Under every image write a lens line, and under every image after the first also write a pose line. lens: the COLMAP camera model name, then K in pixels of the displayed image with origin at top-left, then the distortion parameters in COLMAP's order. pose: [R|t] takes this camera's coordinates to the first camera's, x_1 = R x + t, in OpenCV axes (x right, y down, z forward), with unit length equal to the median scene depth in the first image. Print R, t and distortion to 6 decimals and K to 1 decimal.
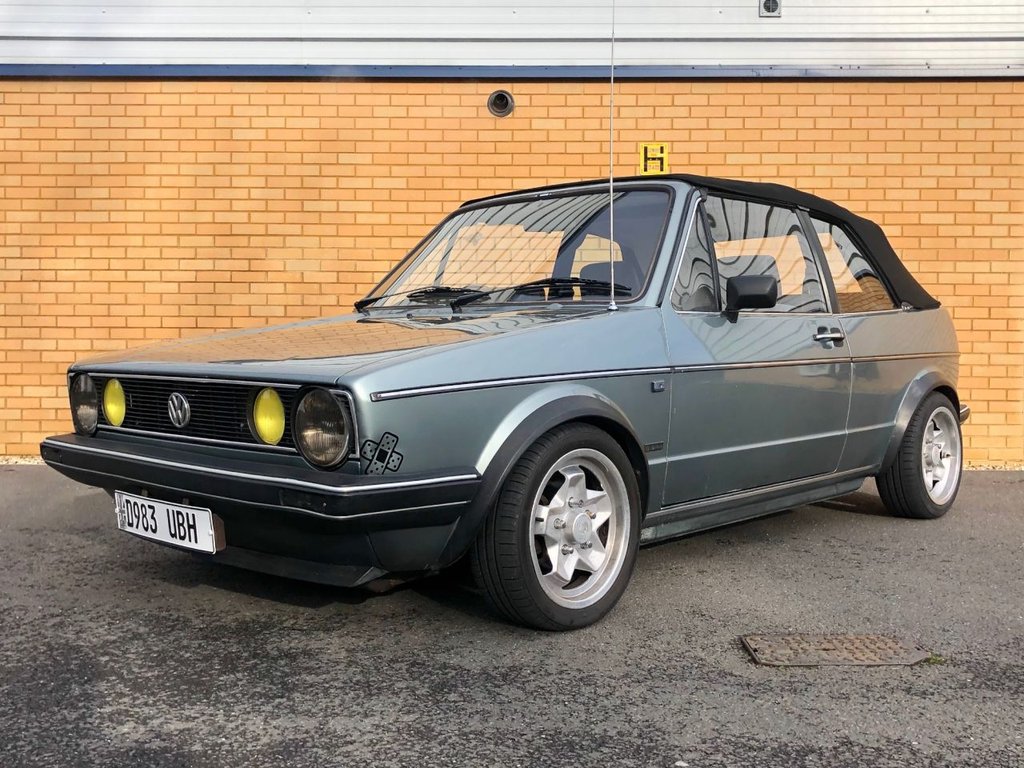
lens RADIAL K [[1061.5, 0, 512.0], [0, 1061.5, 384.0], [0, 0, 1]] dist [0.017100, -0.036581]
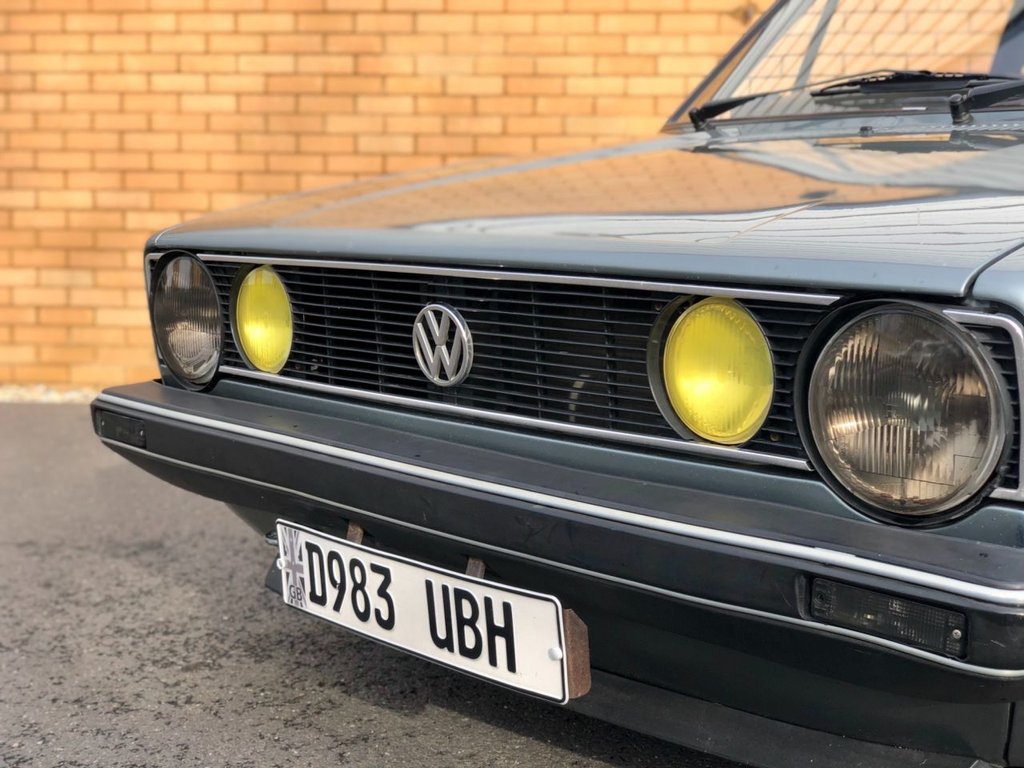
lens RADIAL K [[1502.2, 0, 512.0], [0, 1502.2, 384.0], [0, 0, 1]] dist [0.207432, -0.898924]
pose [[0.997189, 0.013012, -0.073790, -0.216154], [-0.007124, 0.996810, 0.079497, -0.007431], [0.074589, -0.078748, 0.994100, 0.359756]]
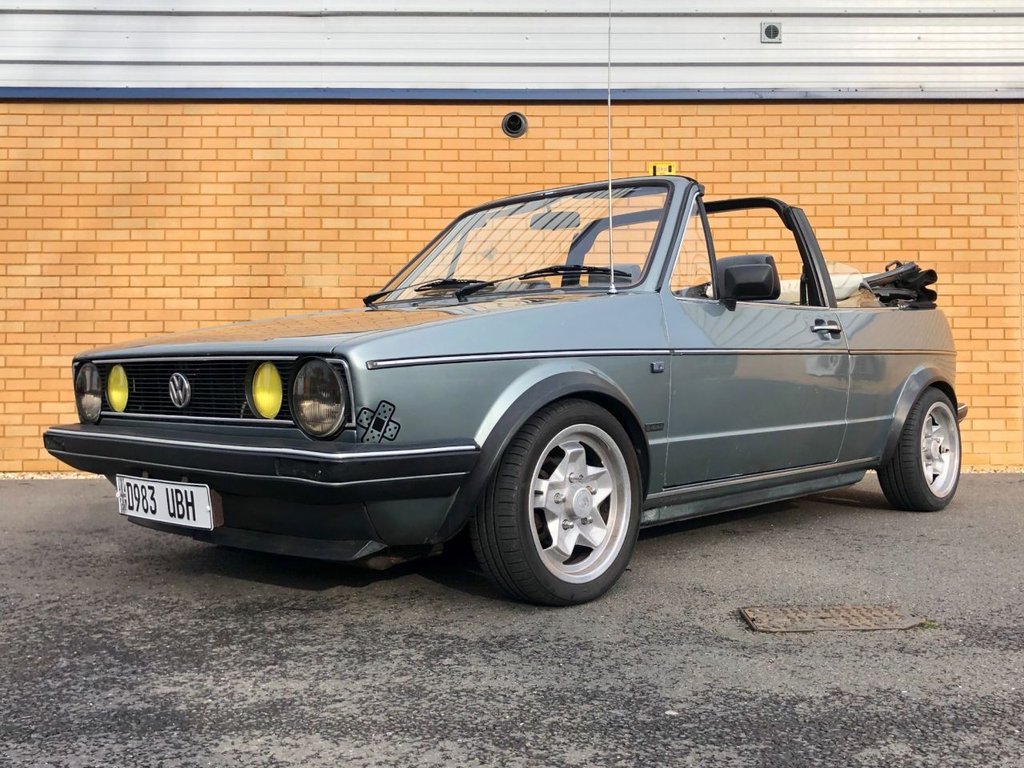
lens RADIAL K [[1034.4, 0, 569.9], [0, 1034.4, 360.6], [0, 0, 1]] dist [0.010646, -0.002843]
pose [[0.999483, -0.008406, 0.031043, 0.022126], [0.010110, 0.998426, -0.055169, 0.048088], [-0.030530, 0.055455, 0.997994, 0.008872]]
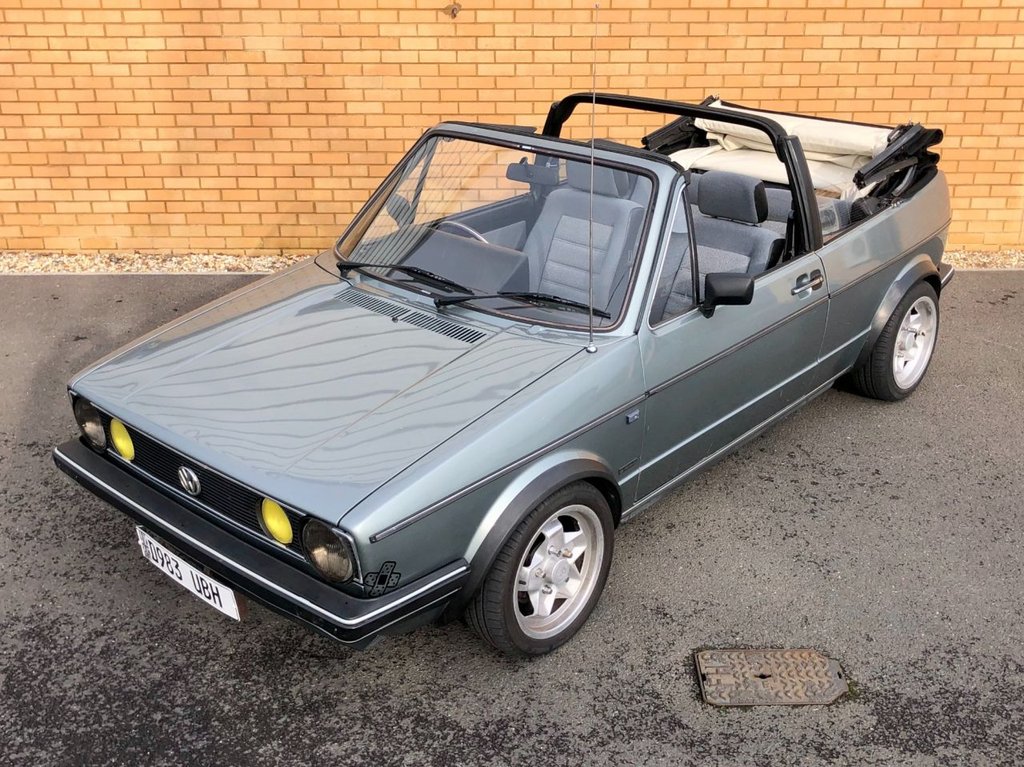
lens RADIAL K [[1151.8, 0, 540.4], [0, 1151.8, 385.7], [0, 0, 1]] dist [0.010598, -0.034194]
pose [[0.999467, -0.016440, 0.028219, 0.012066], [0.004897, 0.929727, 0.368216, -0.445729], [-0.032289, -0.367881, 0.929312, -0.061715]]
